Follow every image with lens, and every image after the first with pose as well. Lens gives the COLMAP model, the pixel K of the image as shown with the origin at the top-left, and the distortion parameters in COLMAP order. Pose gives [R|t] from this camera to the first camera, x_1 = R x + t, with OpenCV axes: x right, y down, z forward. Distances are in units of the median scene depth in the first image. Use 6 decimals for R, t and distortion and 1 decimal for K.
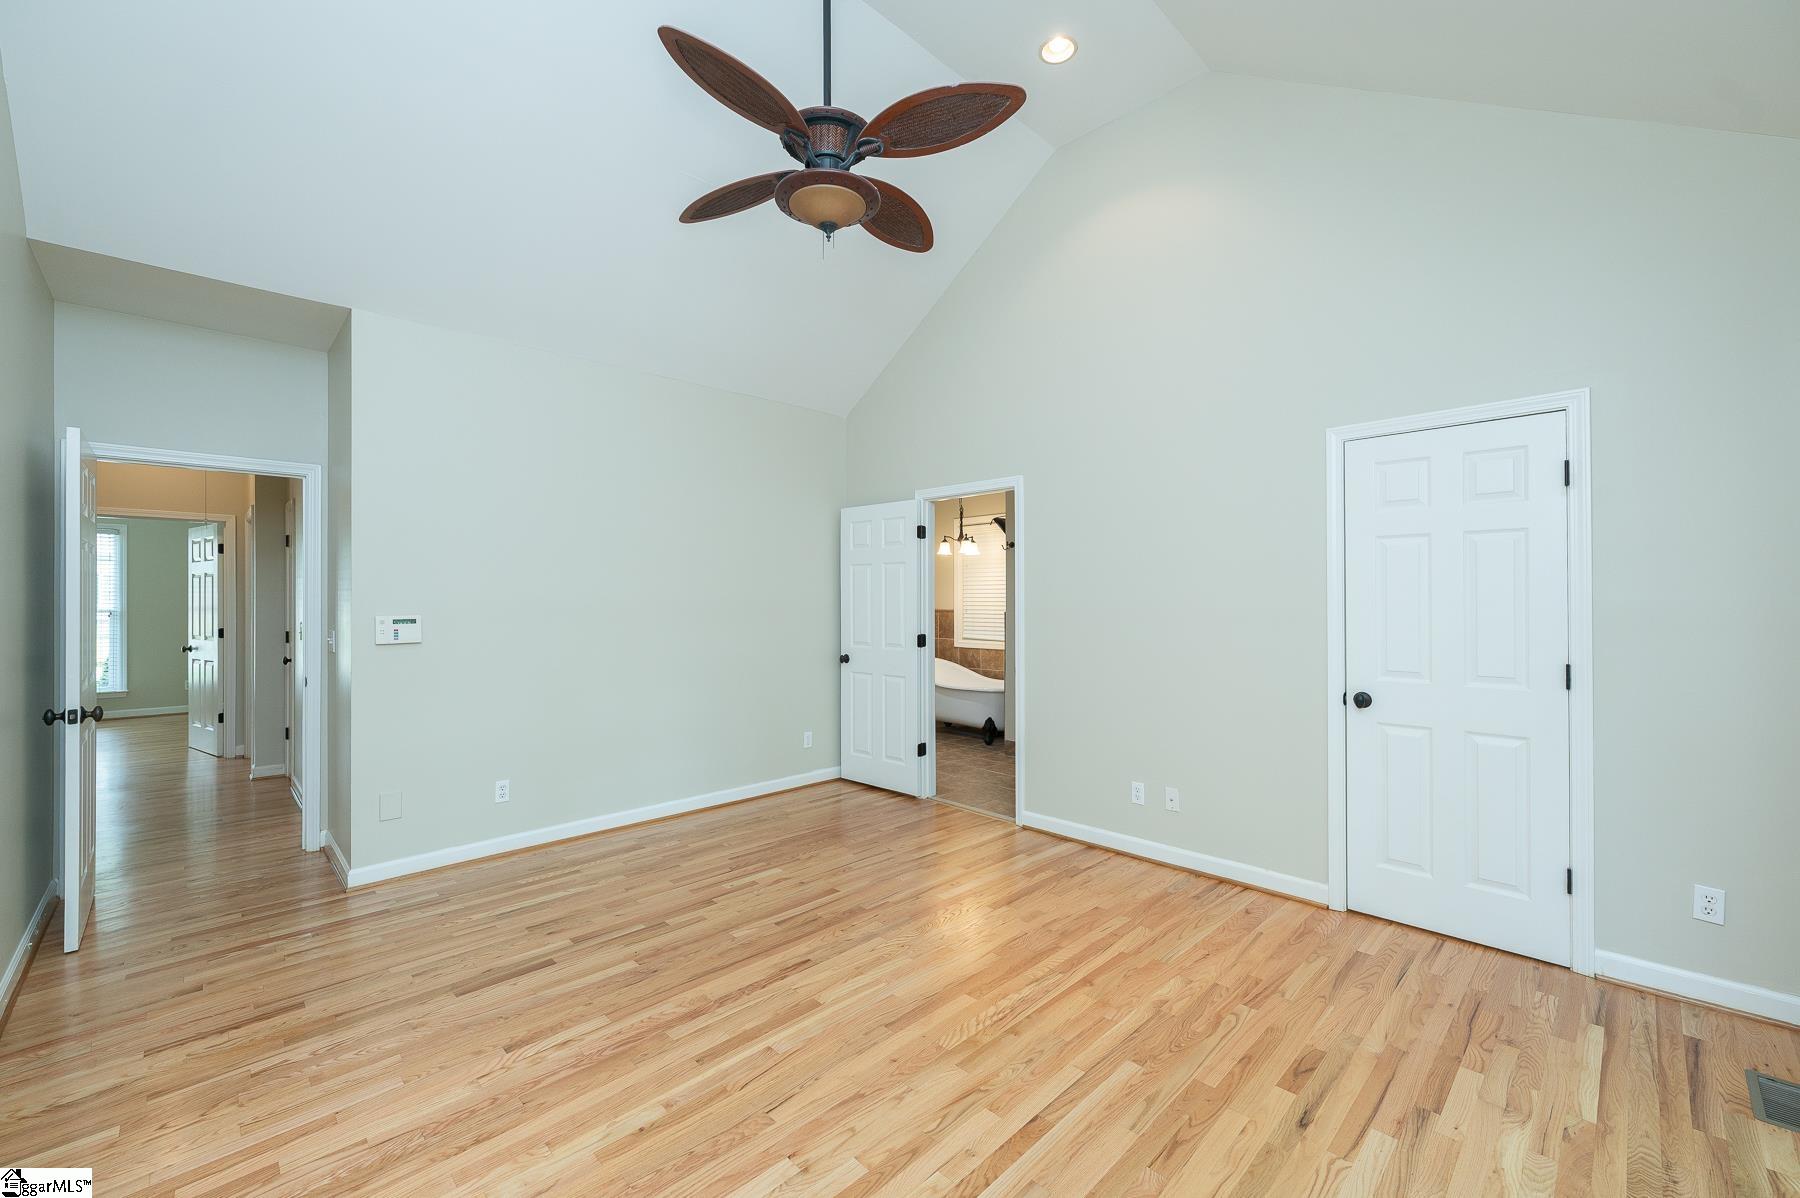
lens RADIAL K [[722.9, 0, 896.7], [0, 722.9, 599.9], [0, 0, 1]] dist [0.000618, -0.000193]
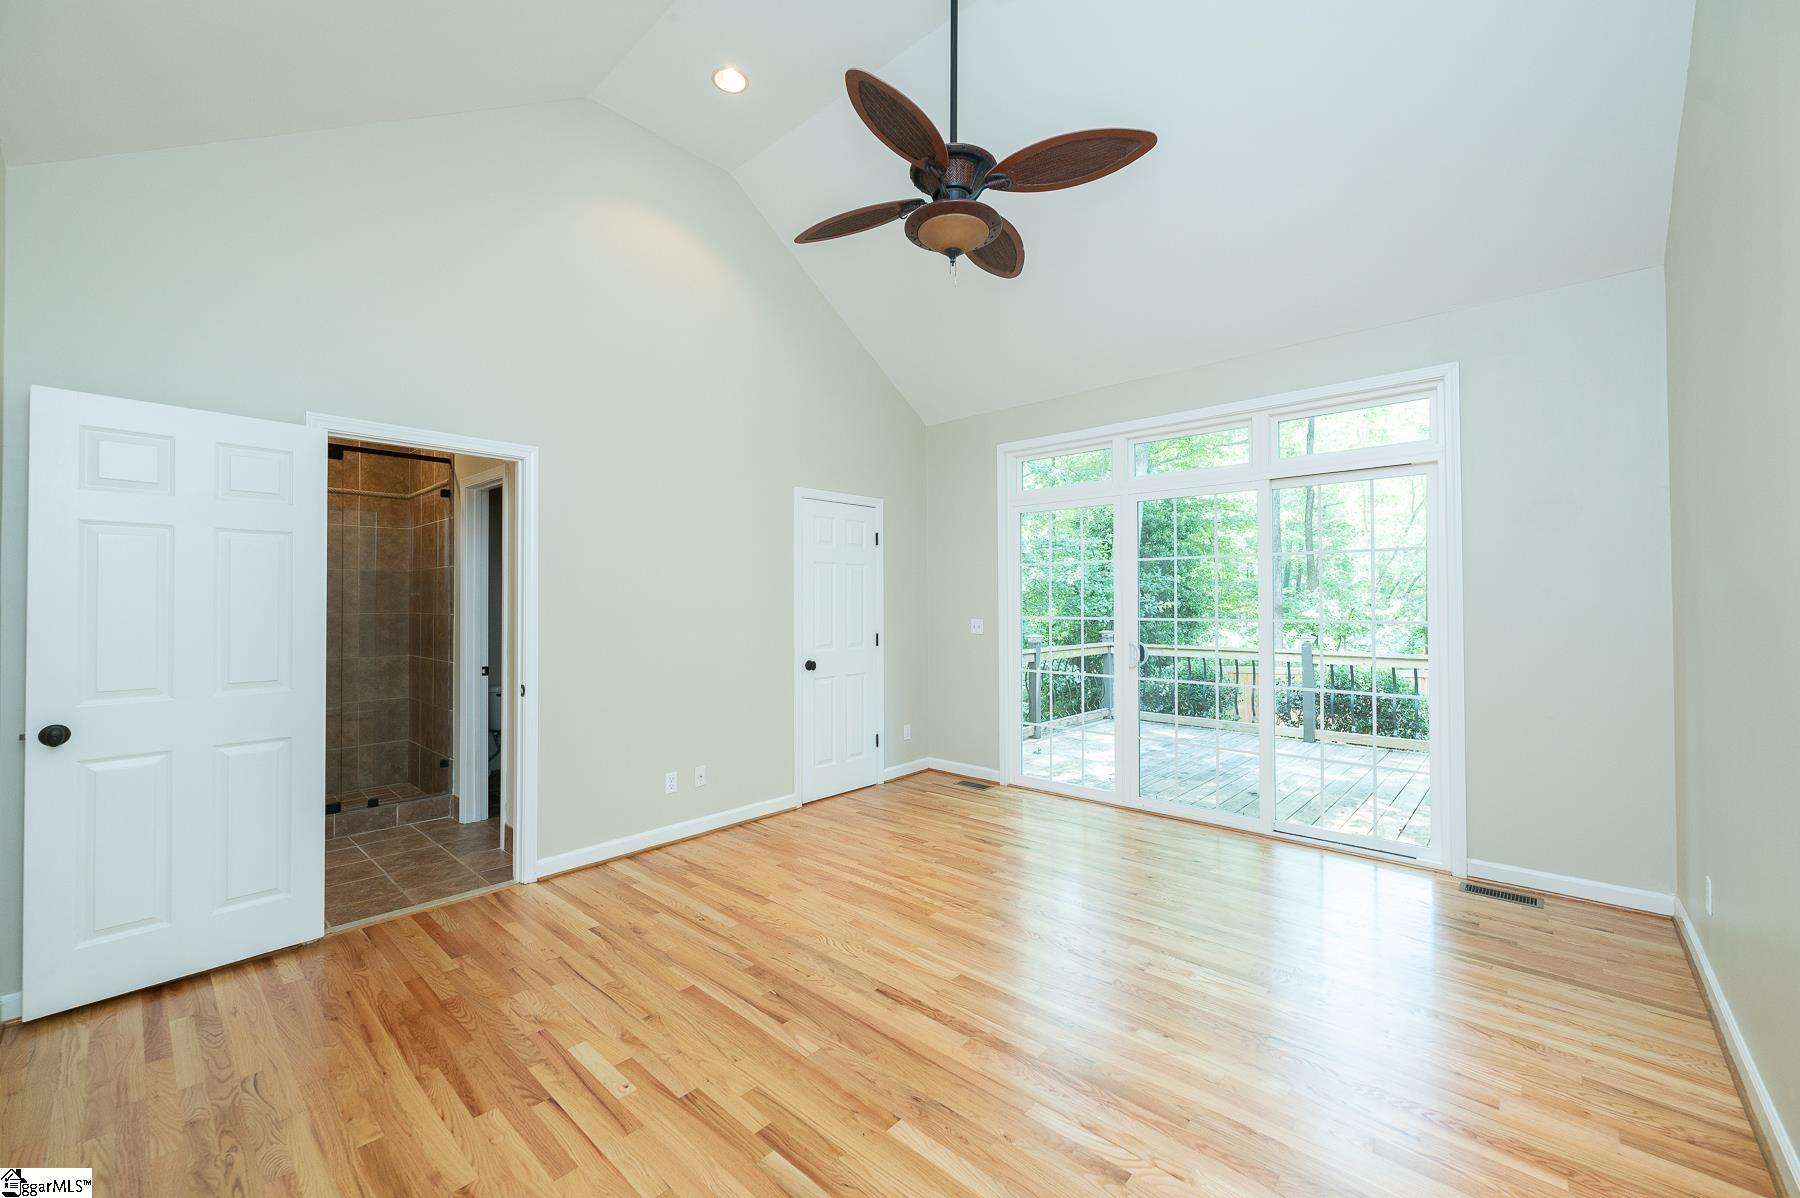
lens RADIAL K [[722.9, 0, 899.8], [0, 722.9, 599.9], [0, 0, 1]] dist [0.000618, -0.000193]
pose [[-0.064086, 0.005823, 0.997927, -0.913201], [0.002775, 0.999980, -0.005656, 0.012073], [-0.997941, 0.002407, -0.064101, 0.911108]]
